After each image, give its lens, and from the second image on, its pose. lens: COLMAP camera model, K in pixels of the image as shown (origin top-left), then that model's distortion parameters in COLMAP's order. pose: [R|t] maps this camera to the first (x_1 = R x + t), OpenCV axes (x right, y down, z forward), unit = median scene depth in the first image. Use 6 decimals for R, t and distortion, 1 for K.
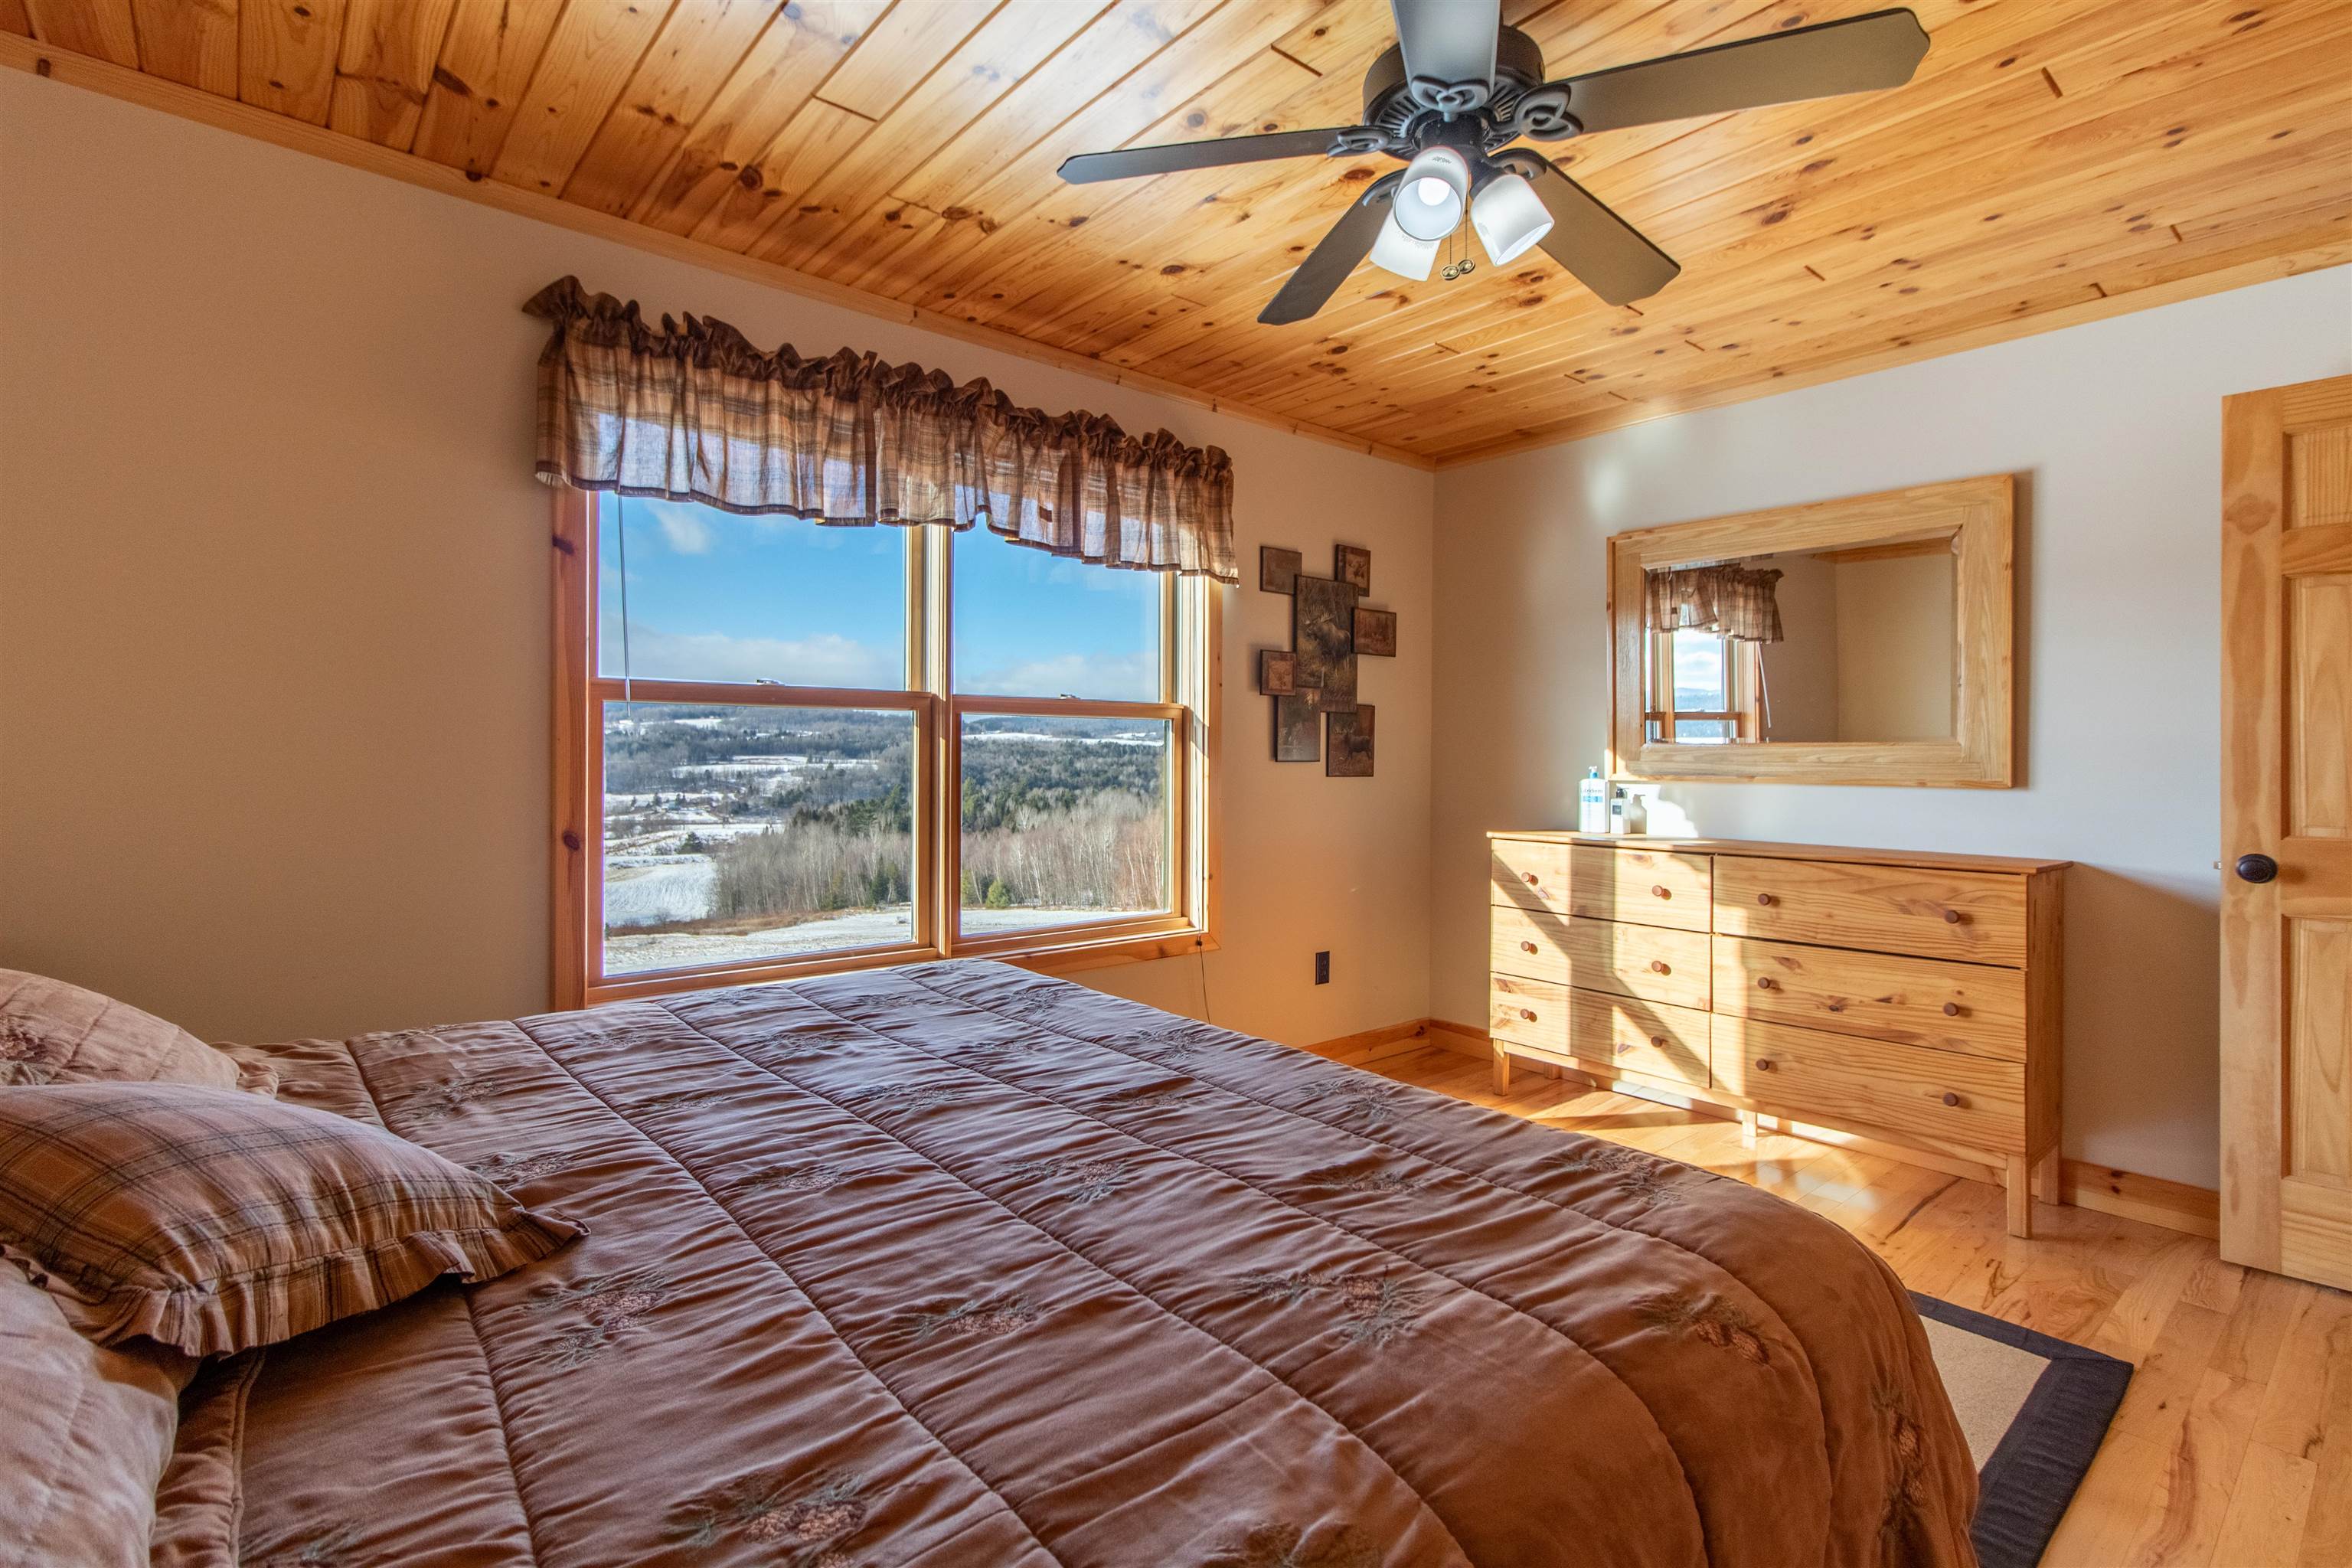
lens RADIAL K [[1103.8, 0, 1219.5], [0, 1103.8, 755.3], [0, 0, 1]] dist [0.001950, 0.001165]
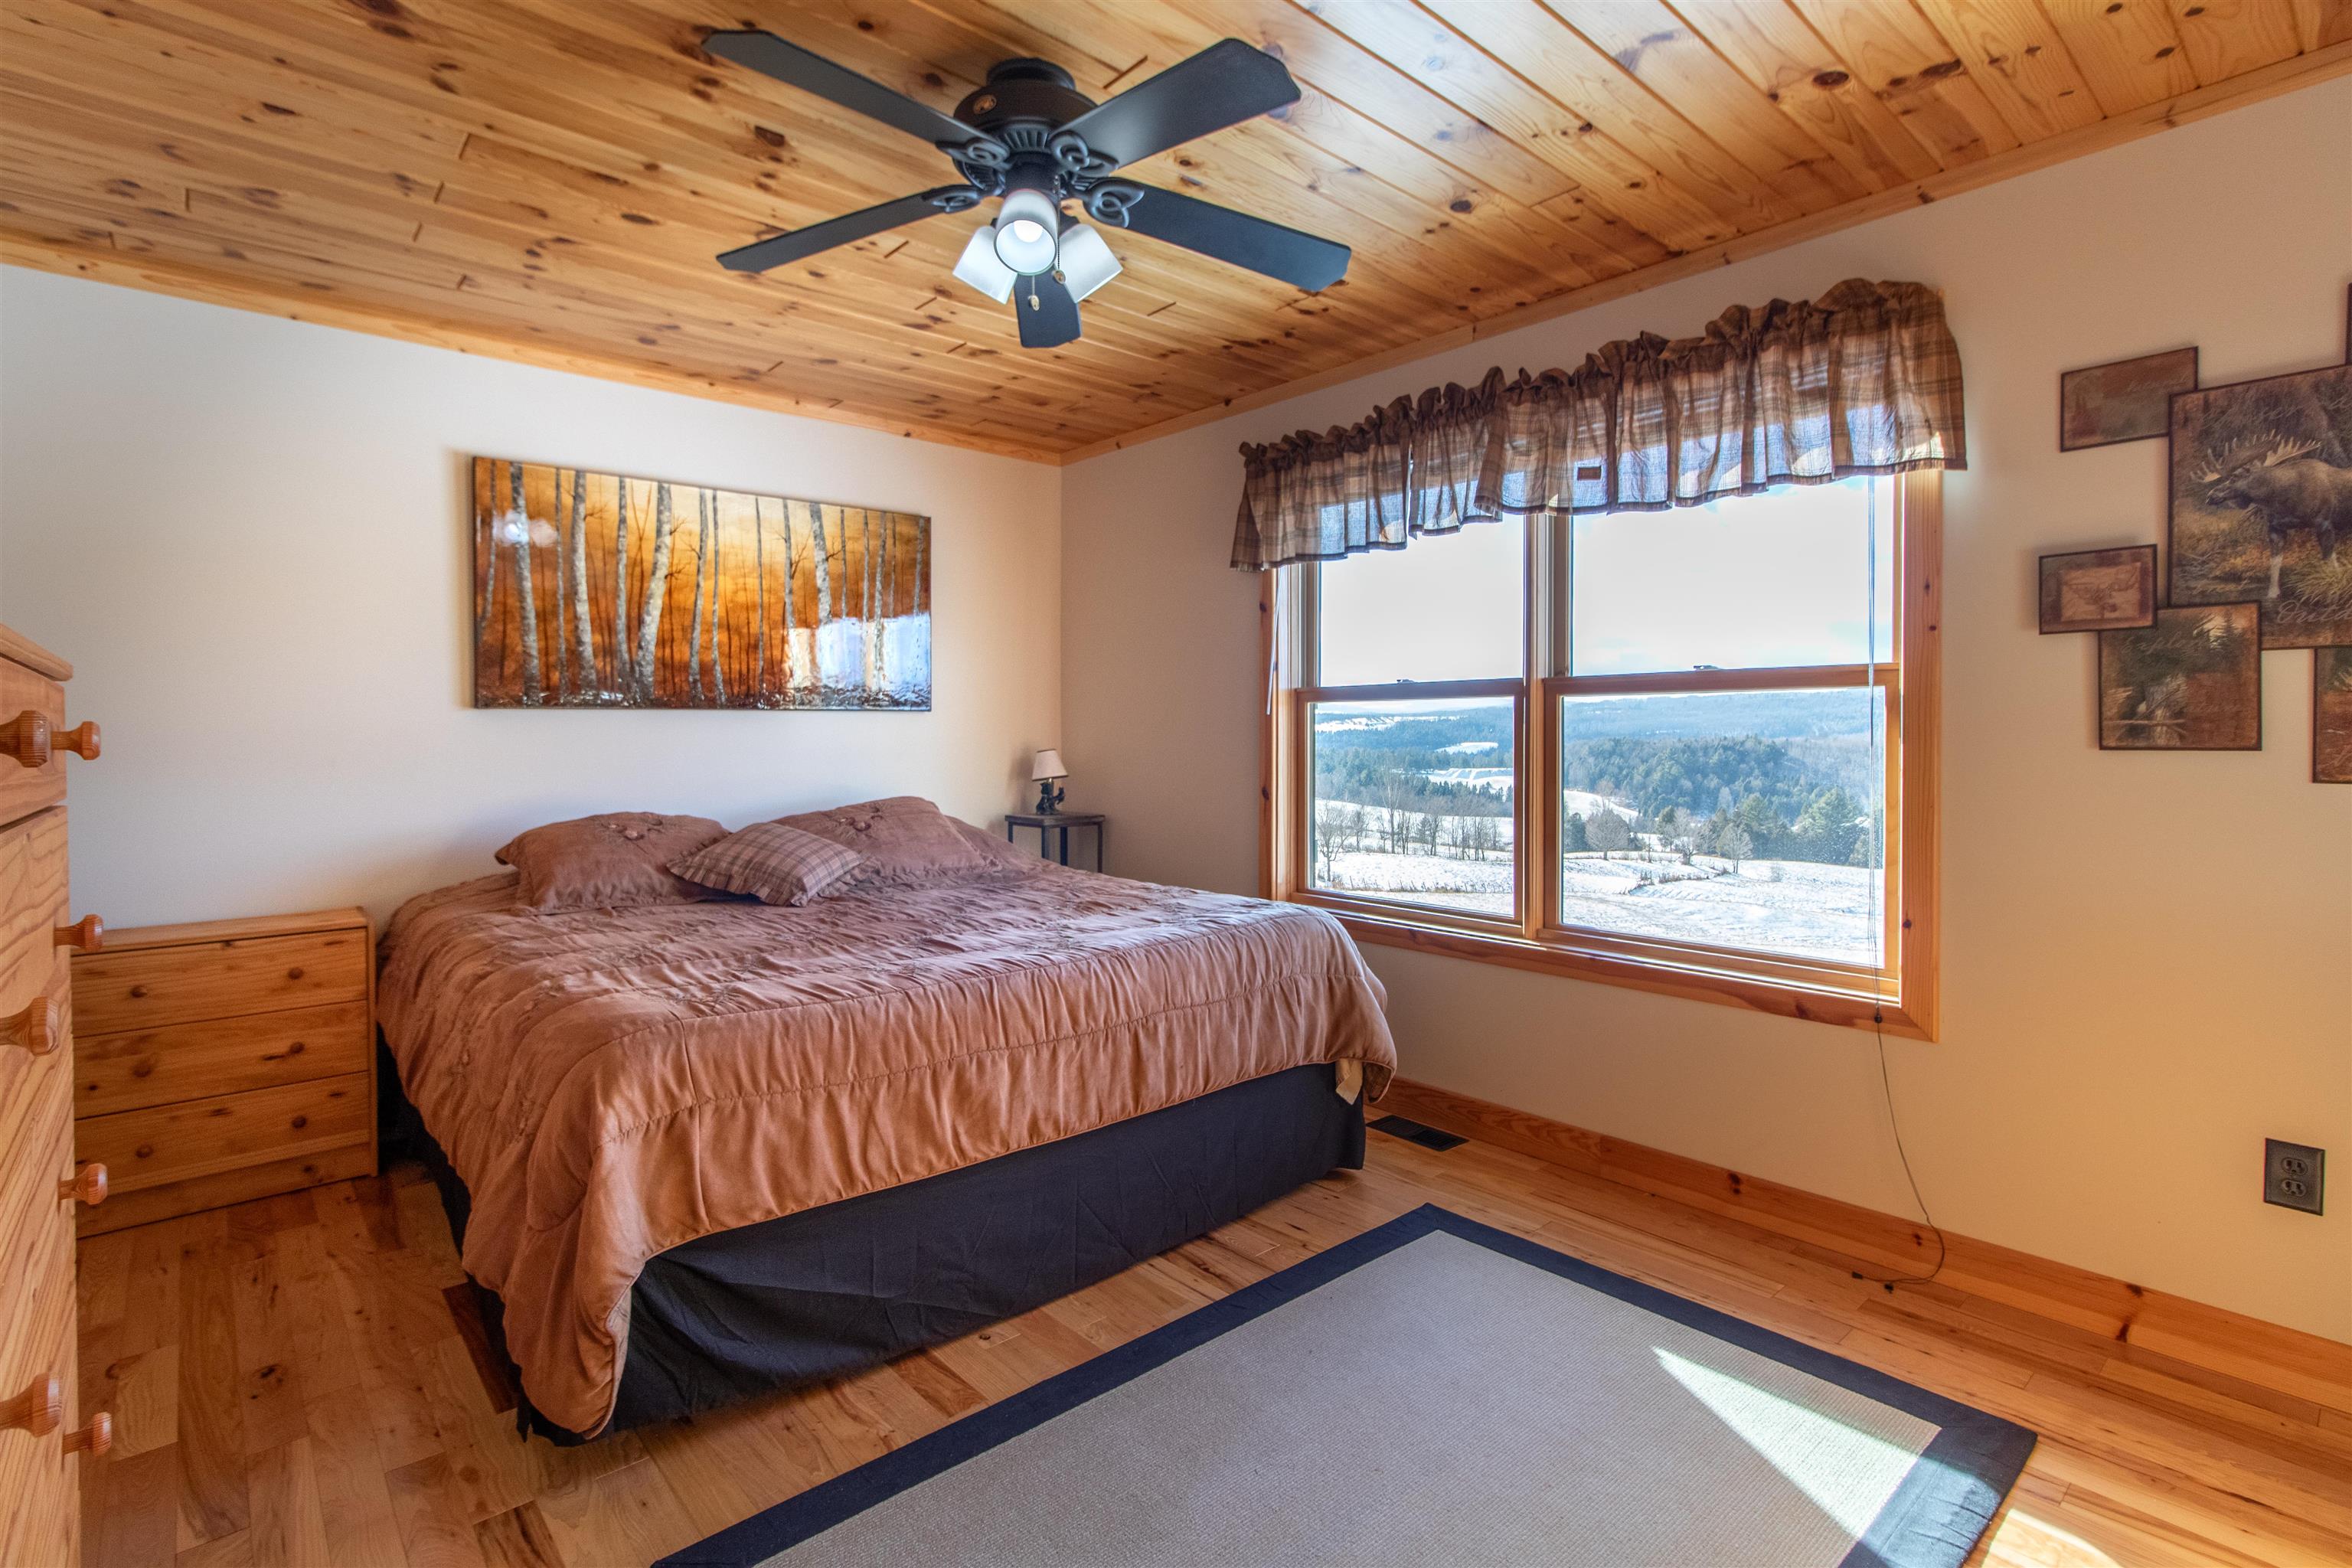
lens RADIAL K [[1122.3, 0, 1171.4], [0, 1122.3, 695.6], [0, 0, 1]] dist [-0.001932, 0.000133]
pose [[-0.009340, -0.039396, -0.999180, 0.726665], [0.001444, 0.999222, -0.039411, -0.000716], [0.999955, -0.001811, -0.009275, 0.644374]]
